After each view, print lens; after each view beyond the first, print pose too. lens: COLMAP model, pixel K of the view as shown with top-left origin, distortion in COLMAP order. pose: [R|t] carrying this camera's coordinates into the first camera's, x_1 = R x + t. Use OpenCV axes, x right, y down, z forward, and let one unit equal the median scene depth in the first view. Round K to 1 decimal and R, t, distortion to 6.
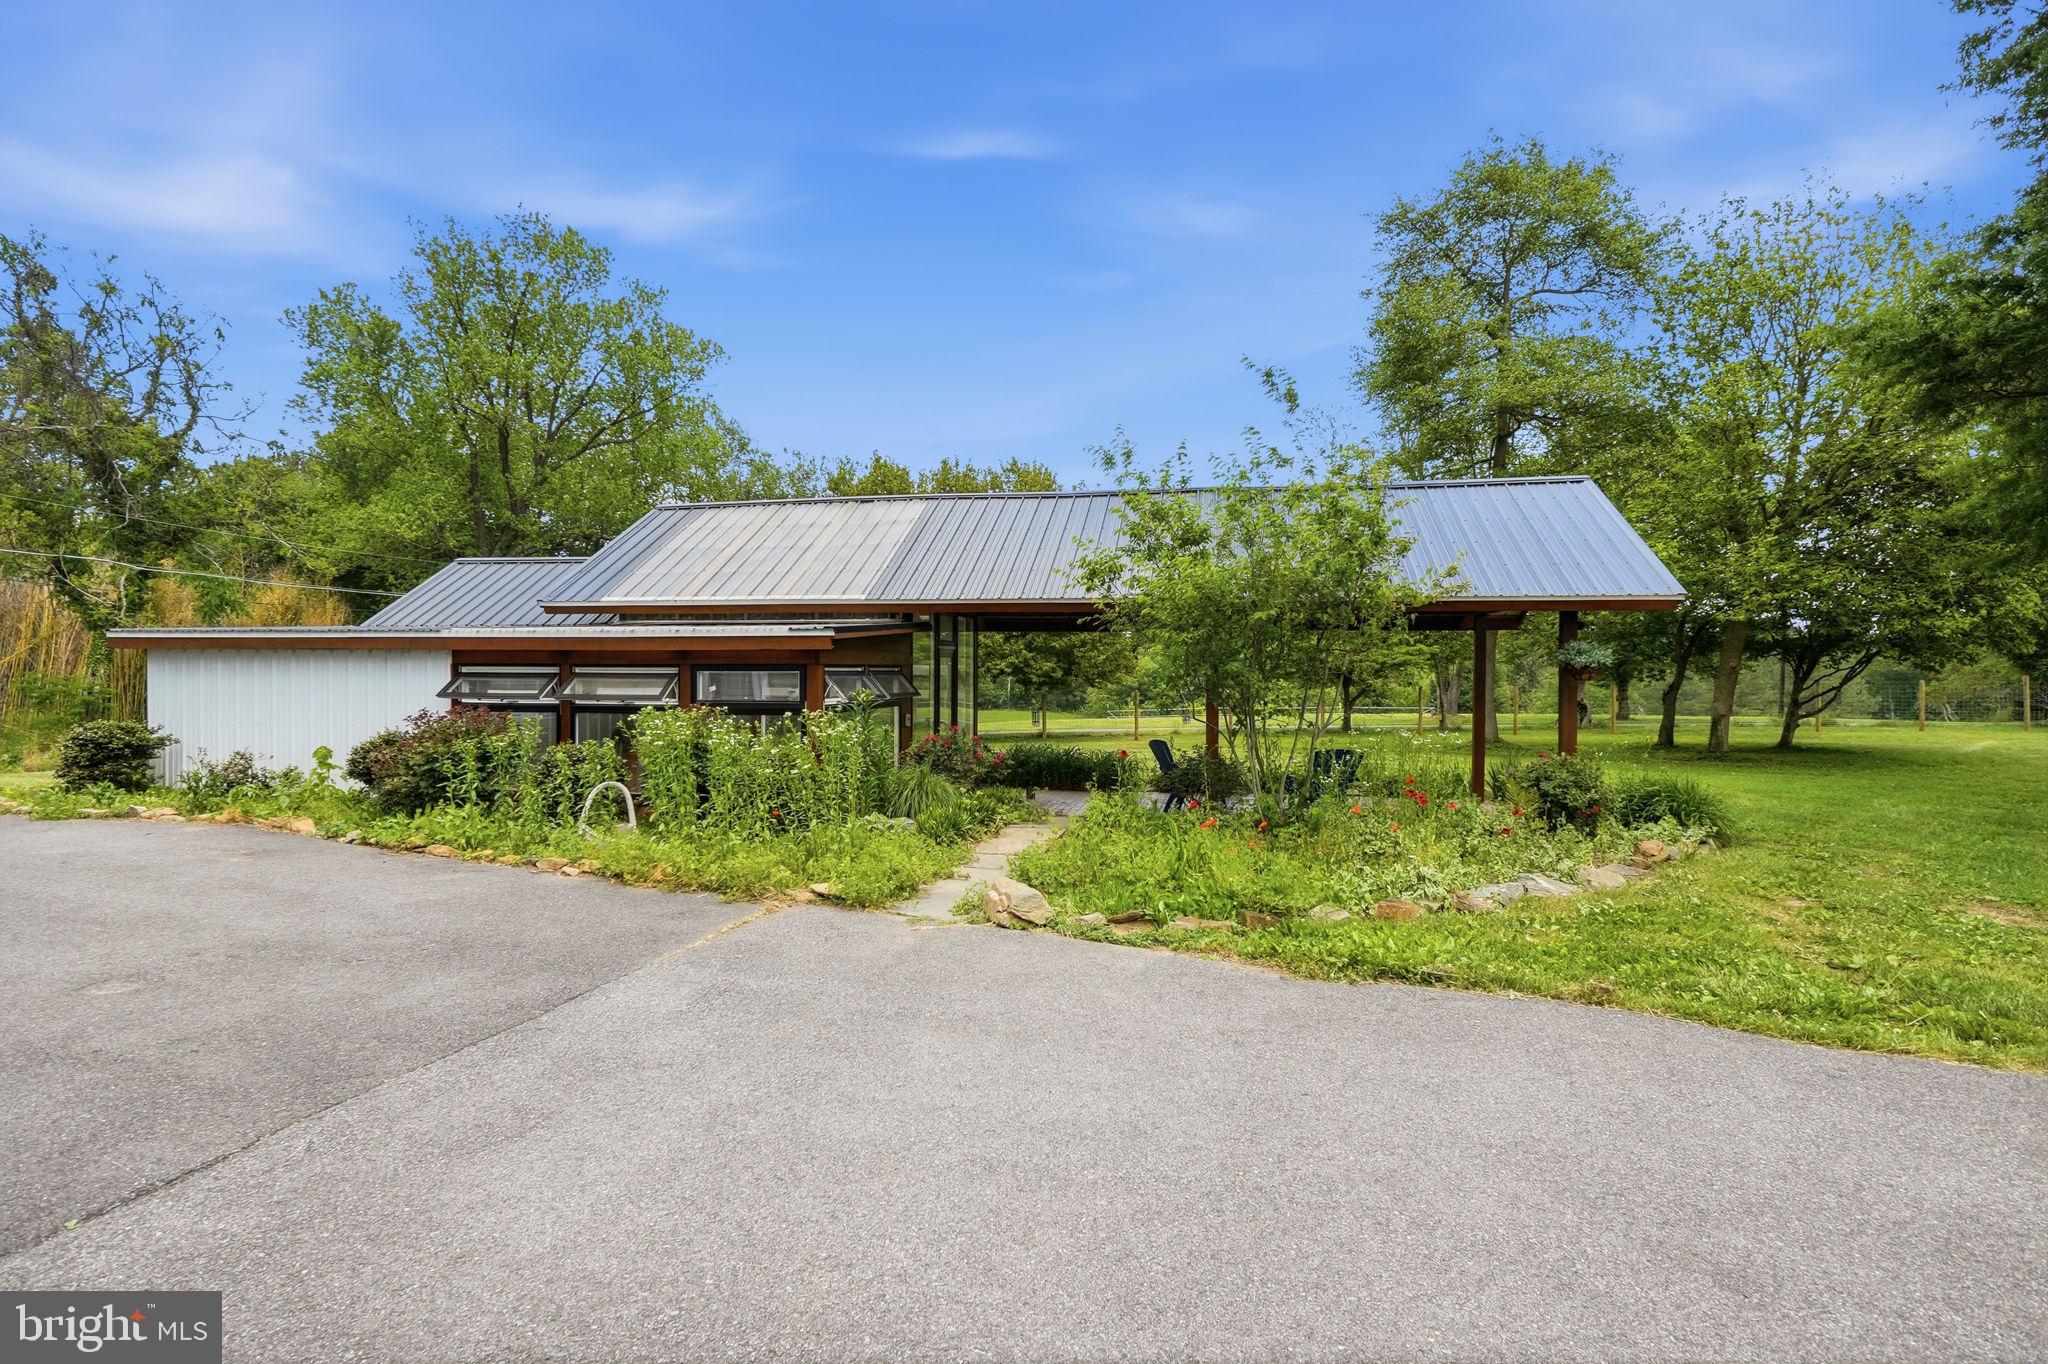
lens RADIAL K [[943.1, 0, 1024.0], [0, 943.1, 682.0], [0, 0, 1]] dist [-0.009203, 0.001193]
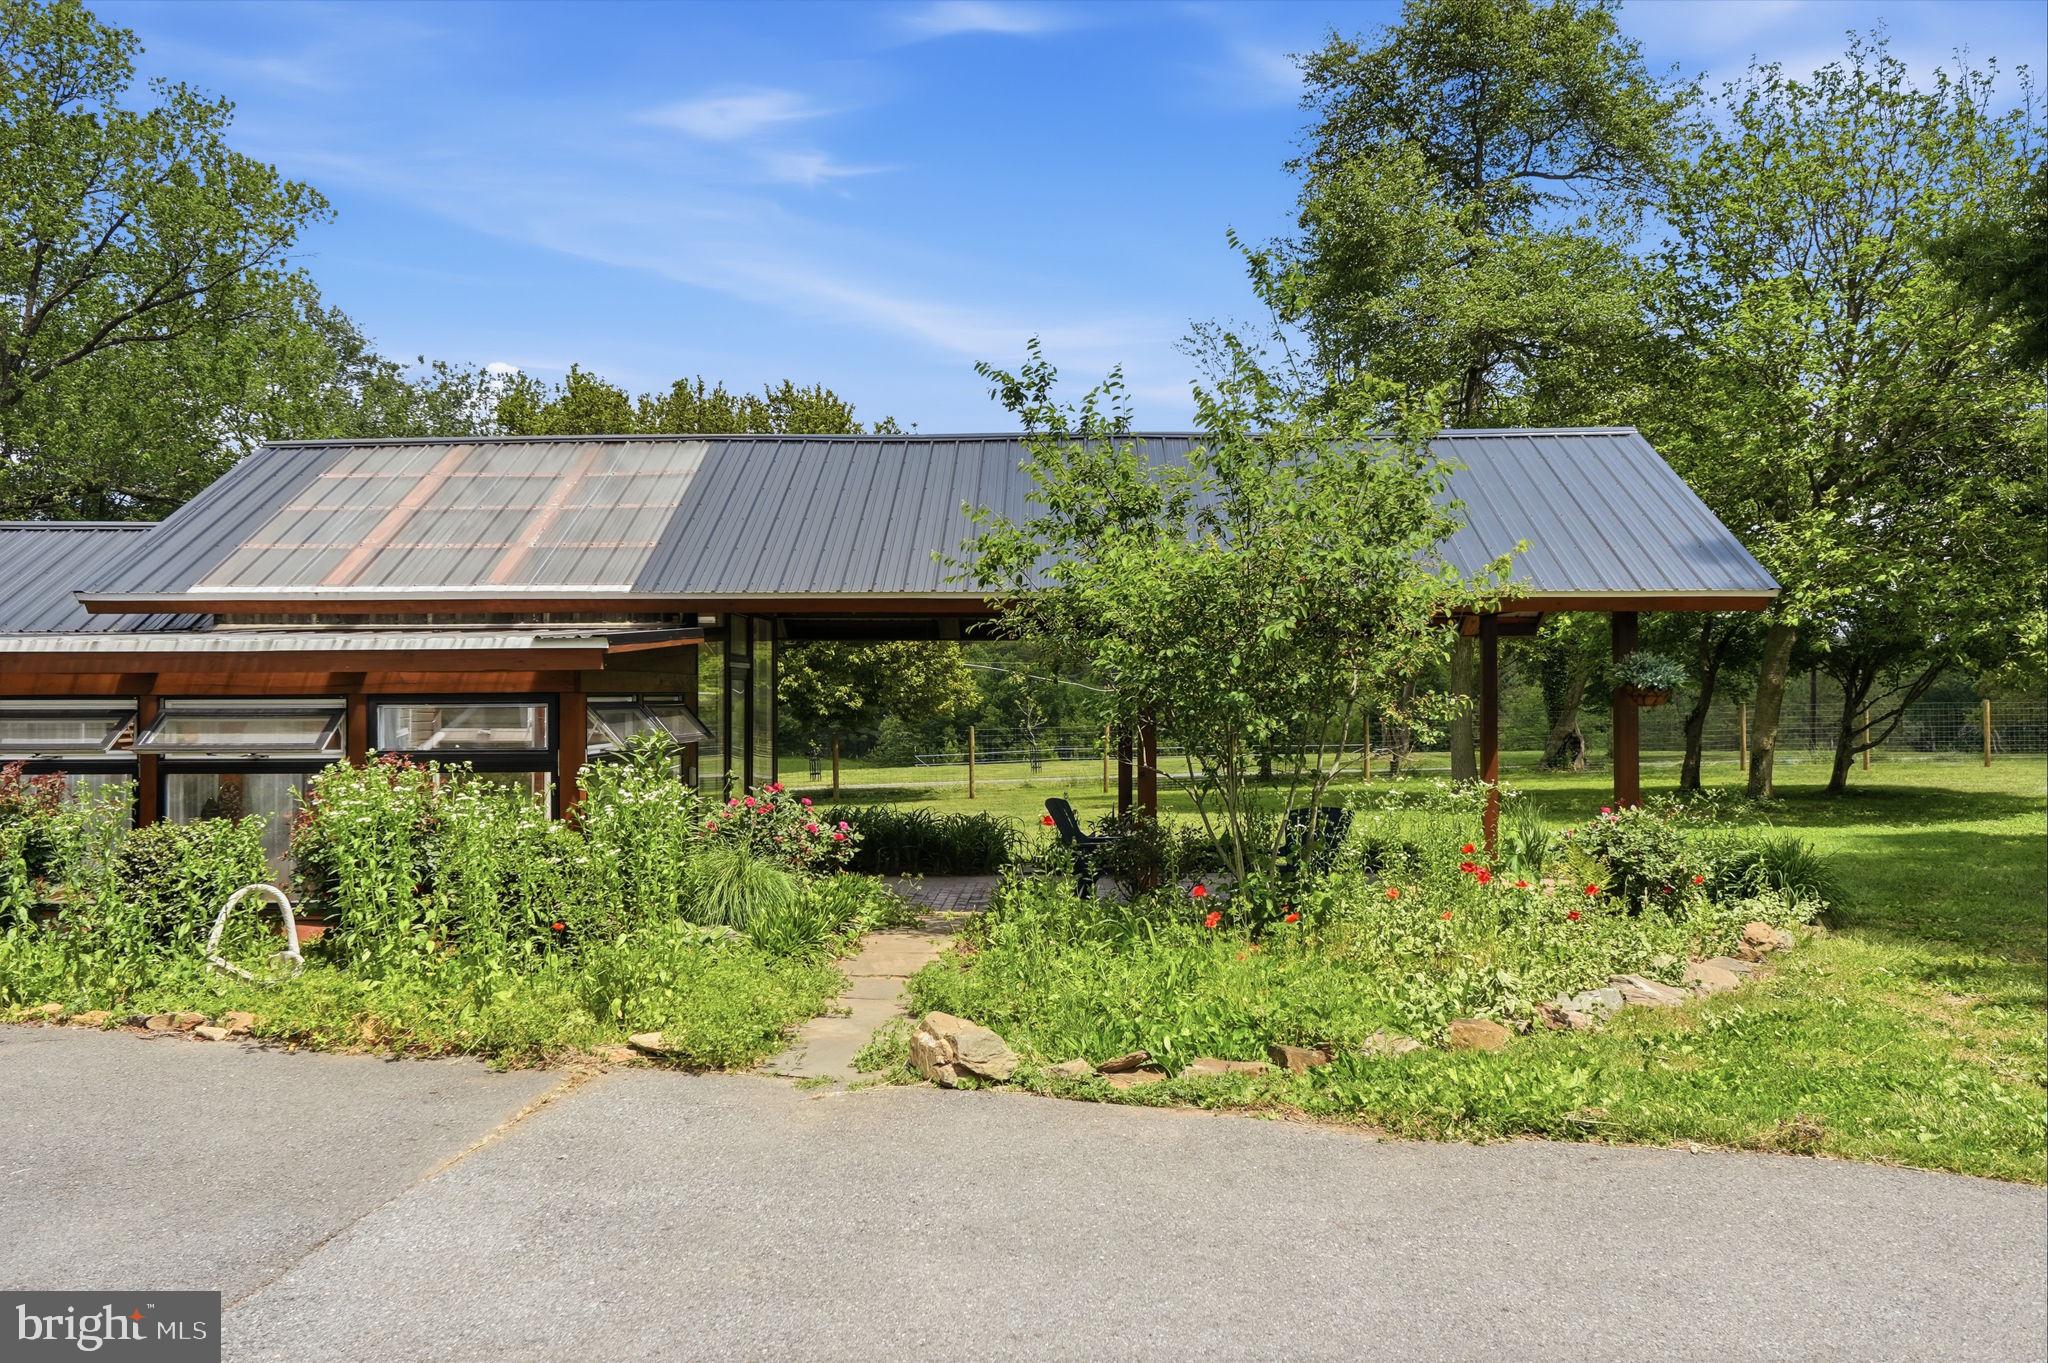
lens RADIAL K [[1388.7, 0, 993.8], [0, 1388.7, 683.5], [0, 0, 1]] dist [-0.000204, -0.001474]
pose [[0.987531, -0.006762, 0.157280, -0.039375], [0.010122, 0.999737, -0.020571, -0.001115], [-0.157100, 0.021907, 0.987340, 0.006200]]
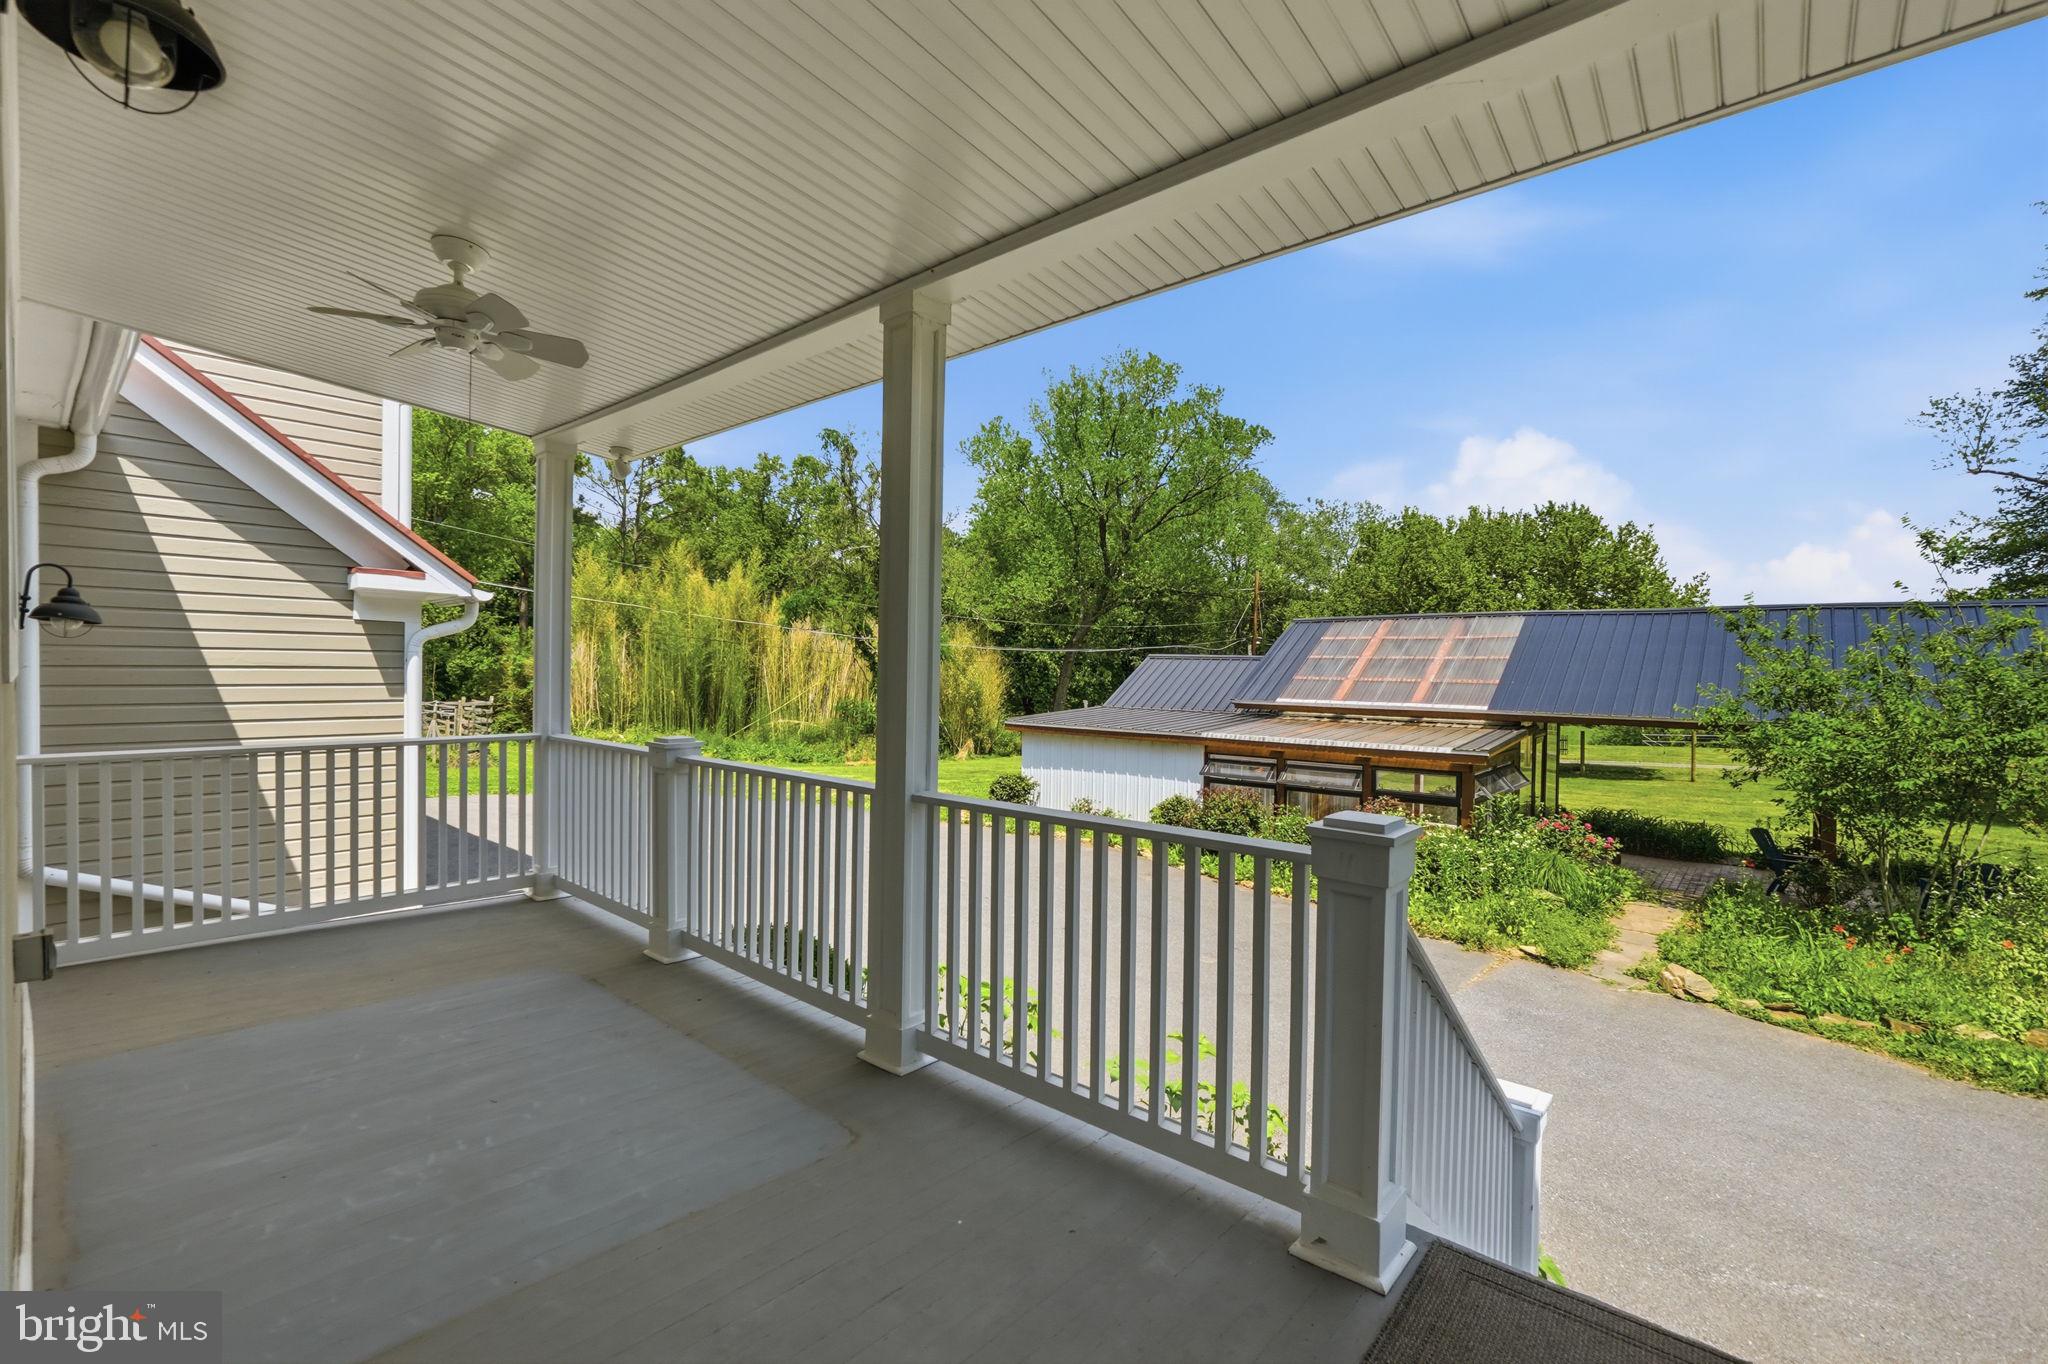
lens RADIAL K [[868.1, 0, 1024.0], [0, 868.1, 682.0], [0, 0, 1]] dist [-0.011416, 0.005104]
pose [[0.868705, 0.011019, -0.495208, -0.072422], [-0.008211, 0.999936, 0.007847, -0.072933], [0.495263, -0.002751, 0.868739, -0.212759]]
